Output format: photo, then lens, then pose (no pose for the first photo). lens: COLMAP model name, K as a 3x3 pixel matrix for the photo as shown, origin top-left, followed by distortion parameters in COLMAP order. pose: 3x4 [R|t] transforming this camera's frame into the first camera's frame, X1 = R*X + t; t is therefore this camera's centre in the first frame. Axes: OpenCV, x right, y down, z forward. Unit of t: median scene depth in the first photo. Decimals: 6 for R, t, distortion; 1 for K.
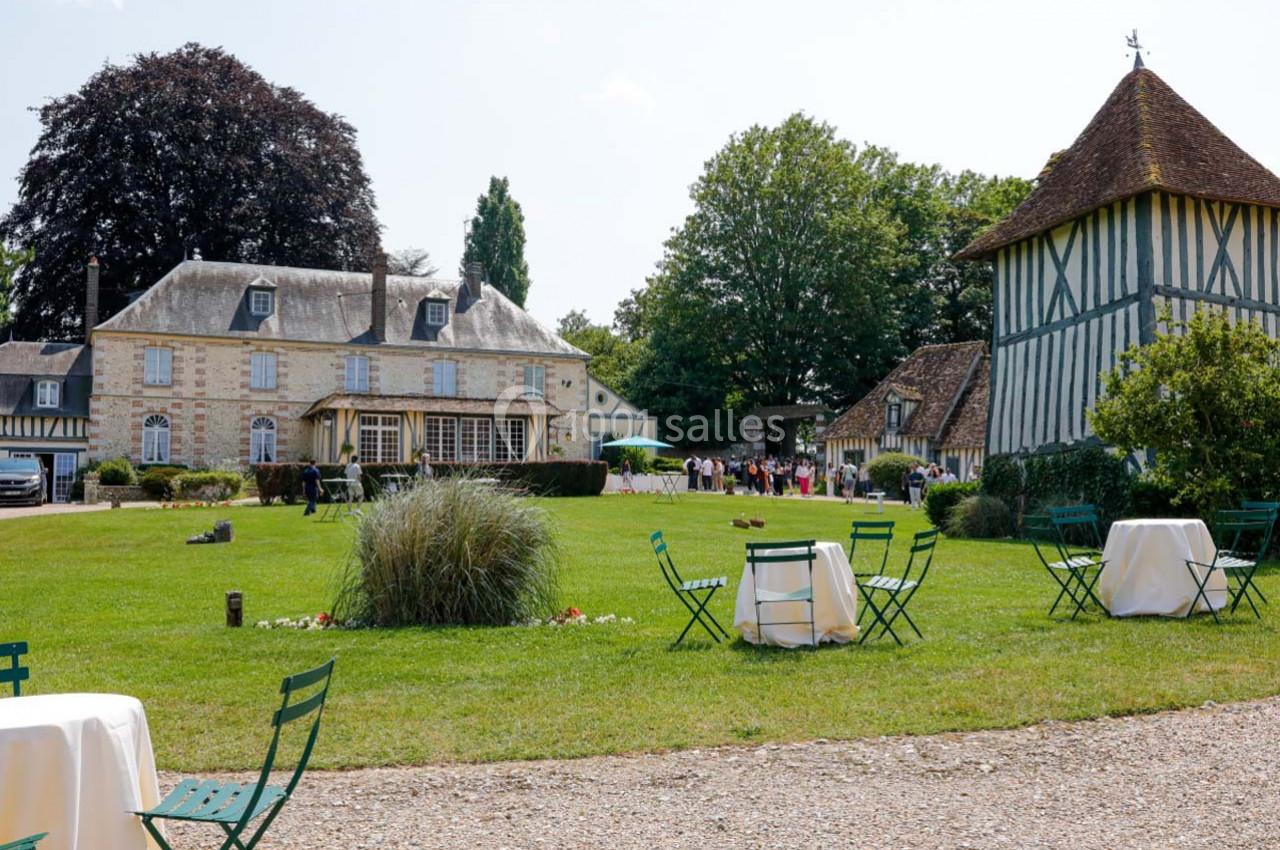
lens RADIAL K [[1264.3, 0, 640.0], [0, 1264.3, 425.0], [0, 0, 1]] dist [-0.008547, -0.005720]
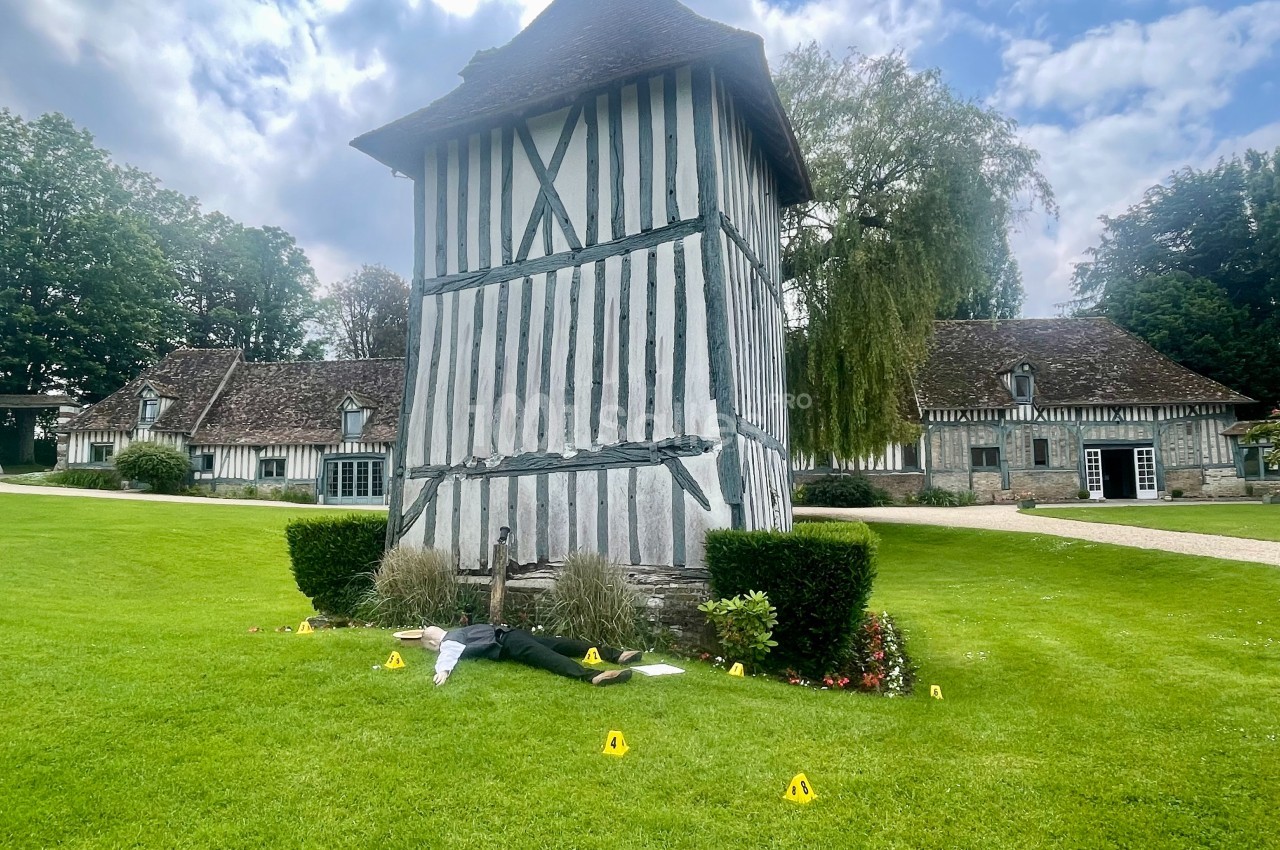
lens RADIAL K [[889.0, 0, 640.0], [0, 889.0, 425.0], [0, 0, 1]] dist [-0.010719, -0.004038]
pose [[0.748978, 0.053665, 0.660418, 0.028543], [-0.049071, 0.998470, -0.025484, 0.003179], [-0.660775, -0.013320, 0.750465, 0.223019]]
